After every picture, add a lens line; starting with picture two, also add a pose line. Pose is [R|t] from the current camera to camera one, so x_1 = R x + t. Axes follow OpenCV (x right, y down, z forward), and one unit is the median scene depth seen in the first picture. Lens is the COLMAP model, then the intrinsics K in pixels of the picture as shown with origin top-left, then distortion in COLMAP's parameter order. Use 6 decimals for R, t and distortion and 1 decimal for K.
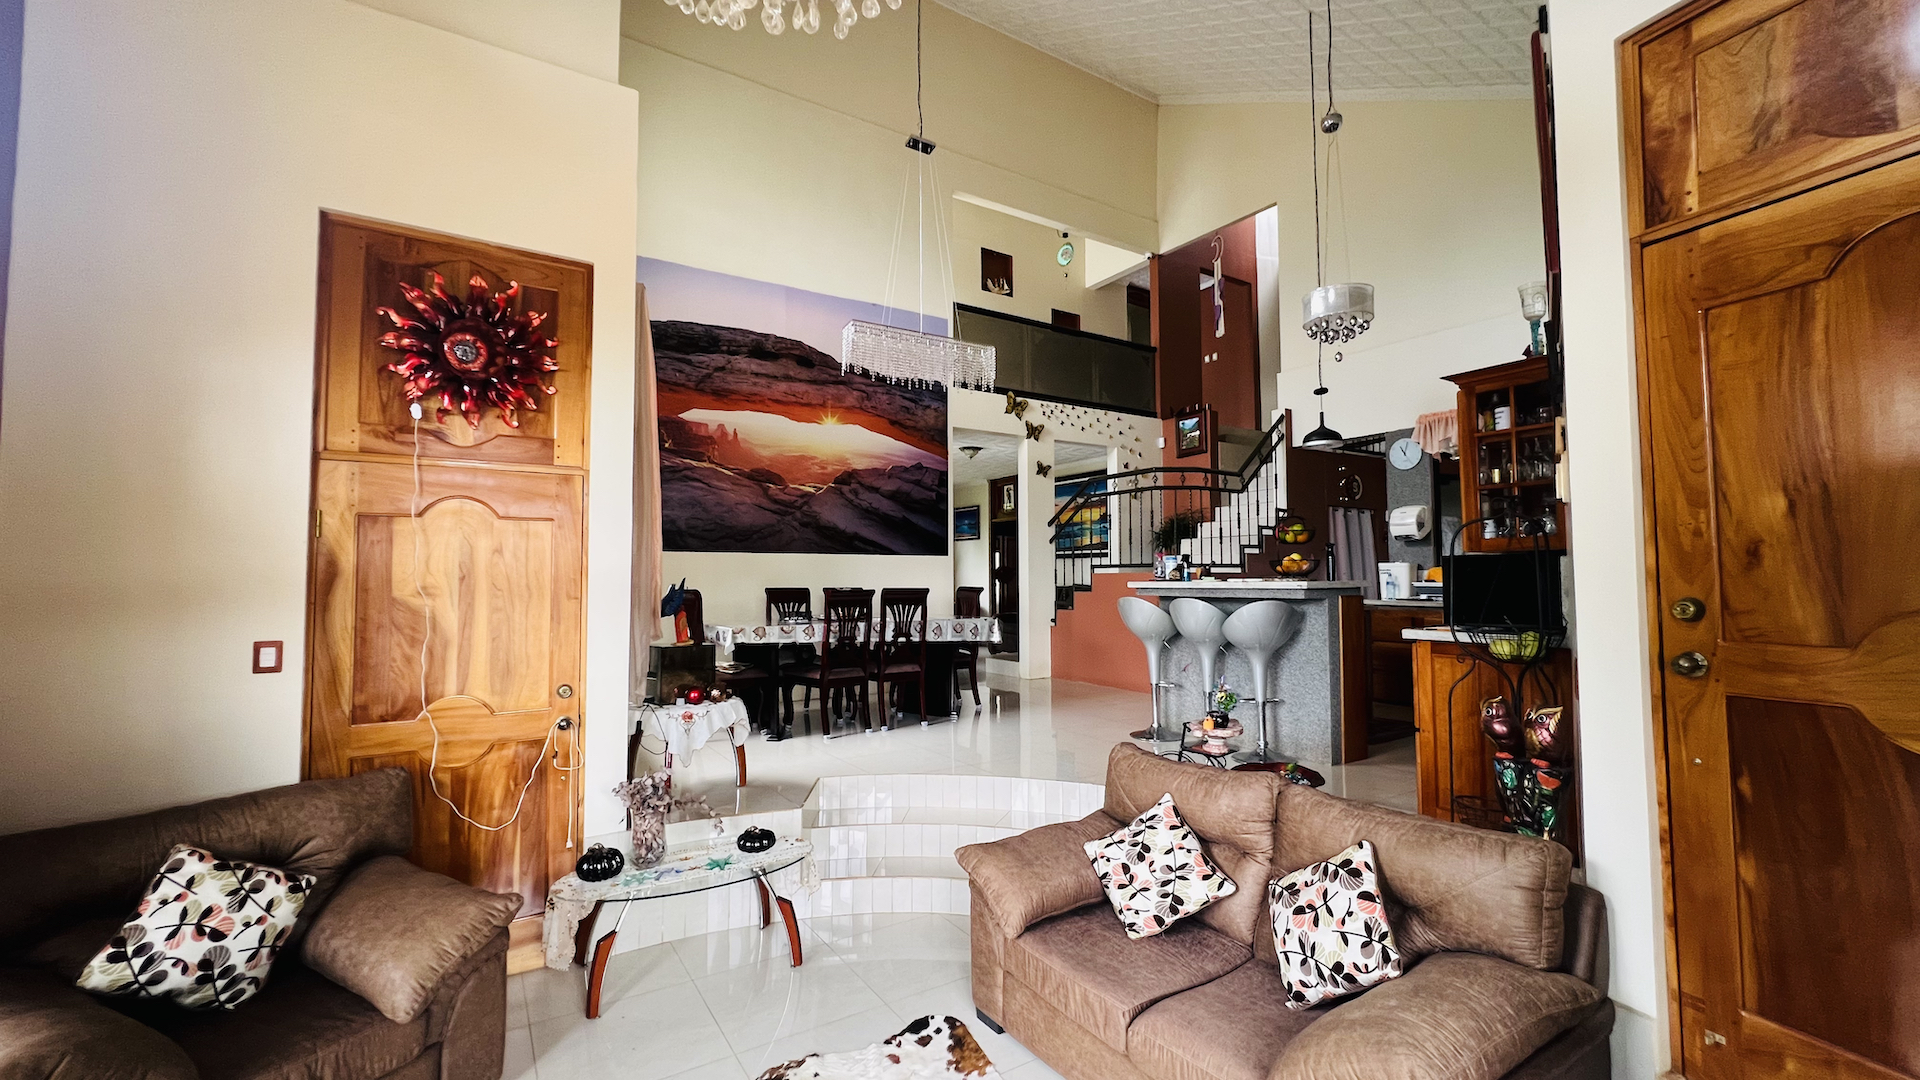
lens RADIAL K [[788.9, 0, 959.3], [0, 788.9, 548.8], [0, 0, 1]] dist [0.000483, 0.000001]
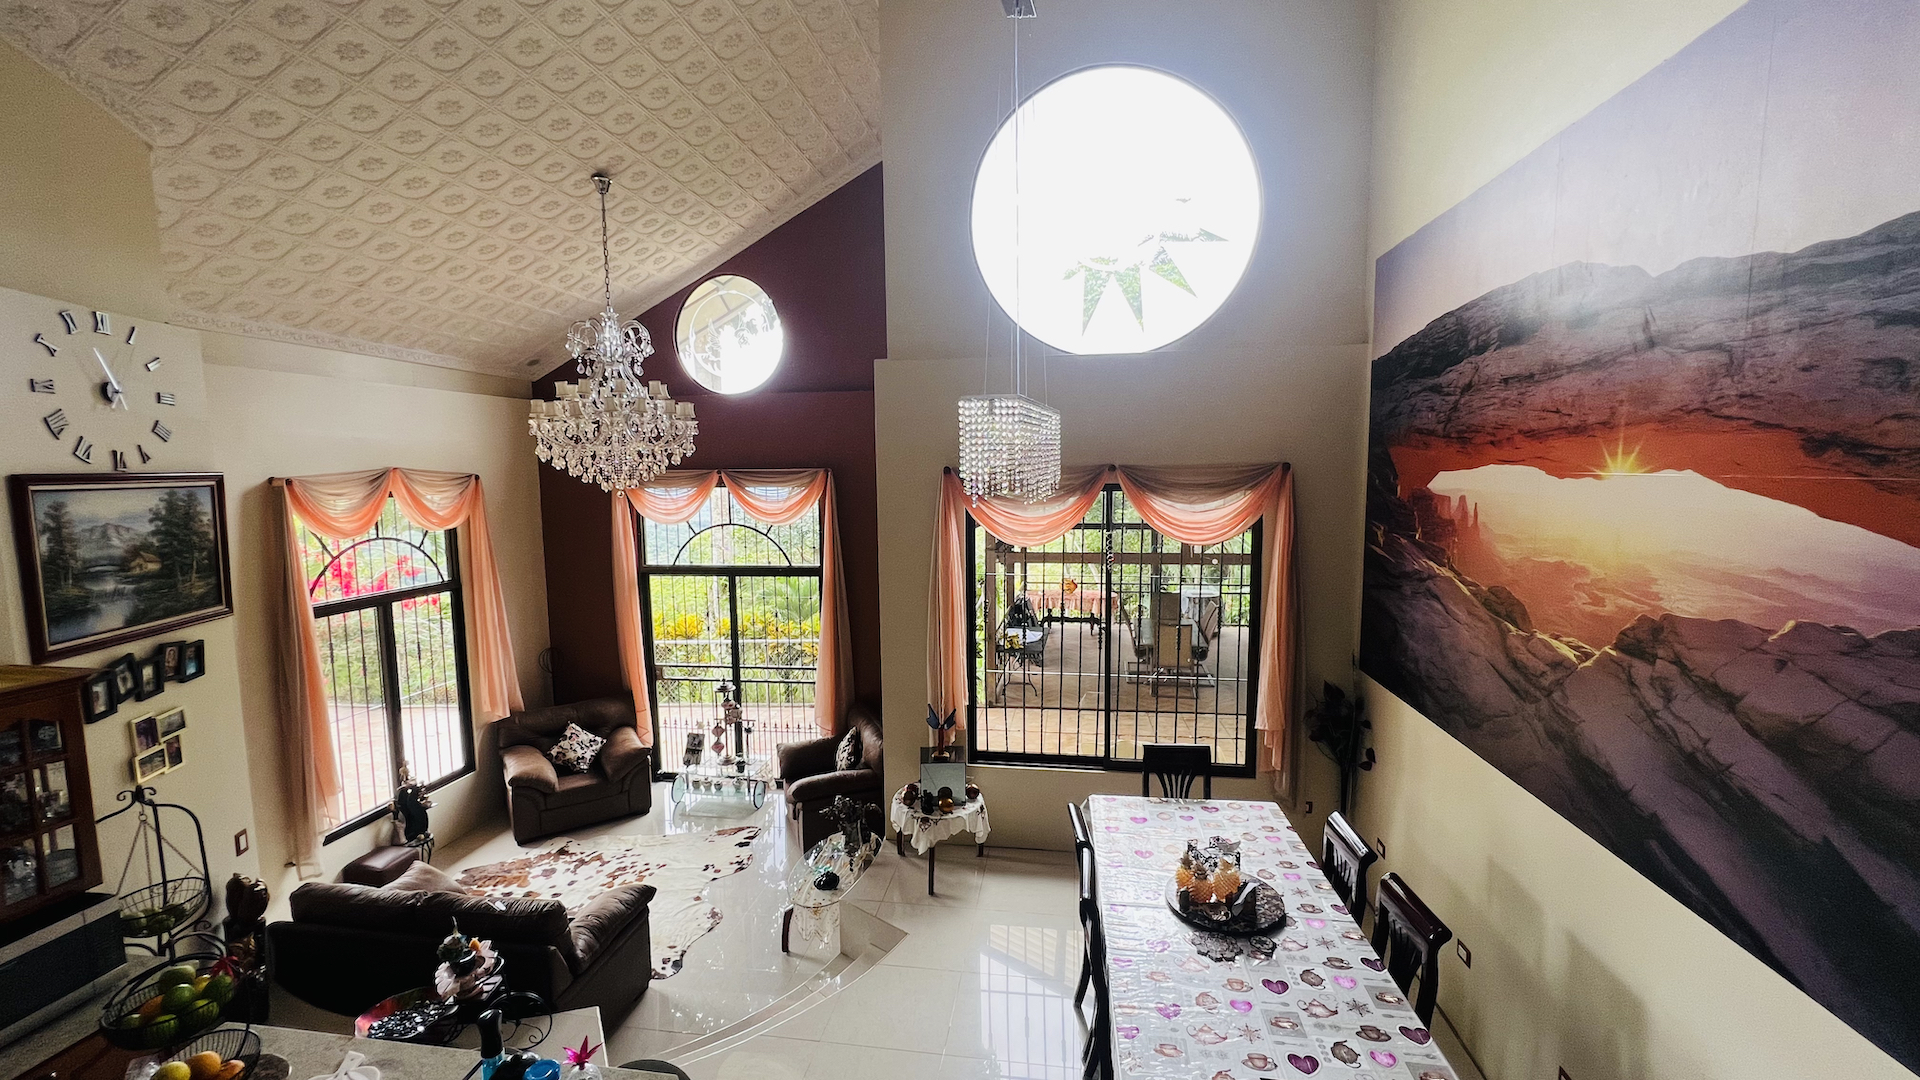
lens RADIAL K [[772.4, 0, 957.9], [0, 772.4, 542.1], [0, 0, 1]] dist [-0.001275, 0.001317]
pose [[-0.669368, 0.092706, -0.737124, 0.284552], [0.056146, 0.995659, 0.074235, -0.174080], [0.740806, 0.008304, -0.671667, 1.034939]]
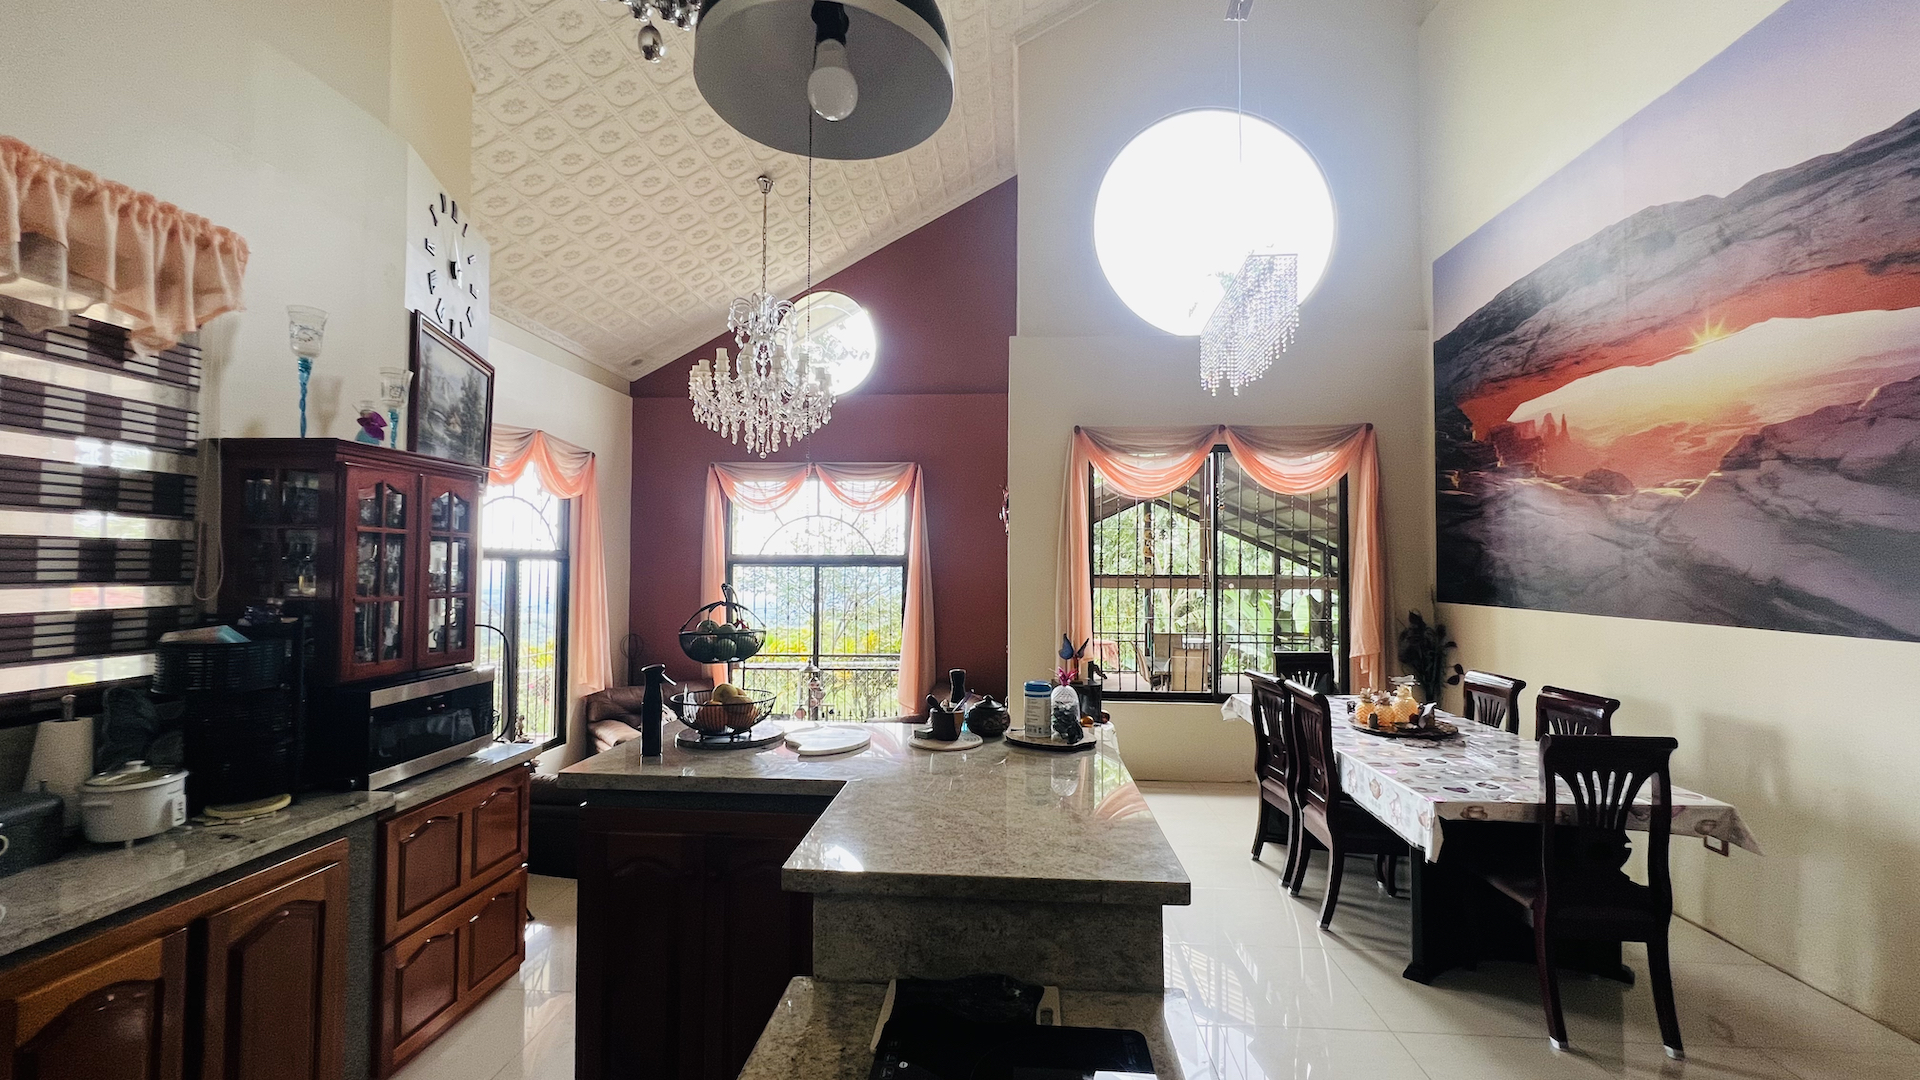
lens RADIAL K [[772.4, 0, 960.3], [0, 772.4, 537.3], [0, 0, 1]] dist [-0.001275, 0.001317]
pose [[-0.605963, -0.020766, -0.795222, 0.471938], [0.041497, 0.997473, -0.057668, -0.037390], [0.794410, -0.067944, -0.603570, 0.937131]]
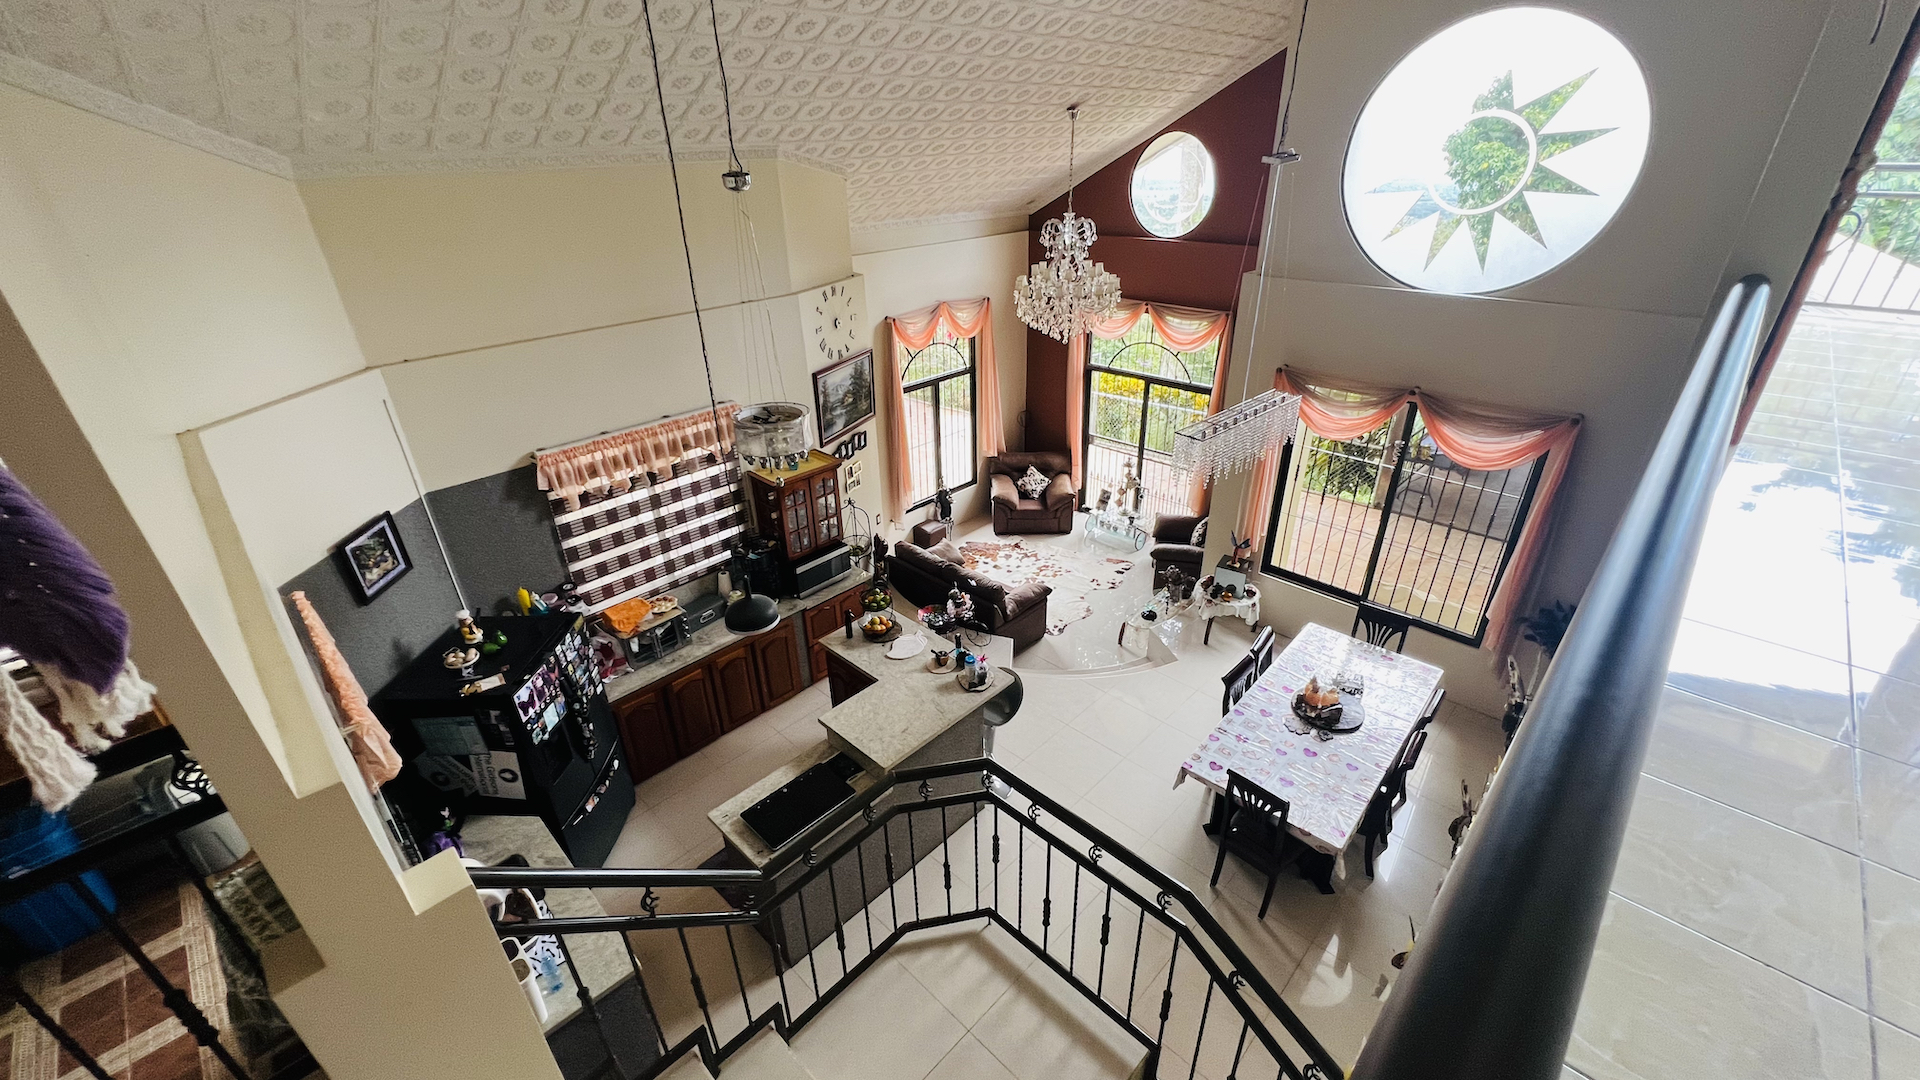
lens RADIAL K [[772.4, 0, 960.2], [0, 772.4, 552.2], [0, 0, 1]] dist [-0.001275, 0.001317]
pose [[-0.975384, 0.130691, -0.177610, 0.333410], [0.041867, 0.900551, 0.432730, -0.403536], [0.216501, 0.414642, -0.883855, 1.375806]]
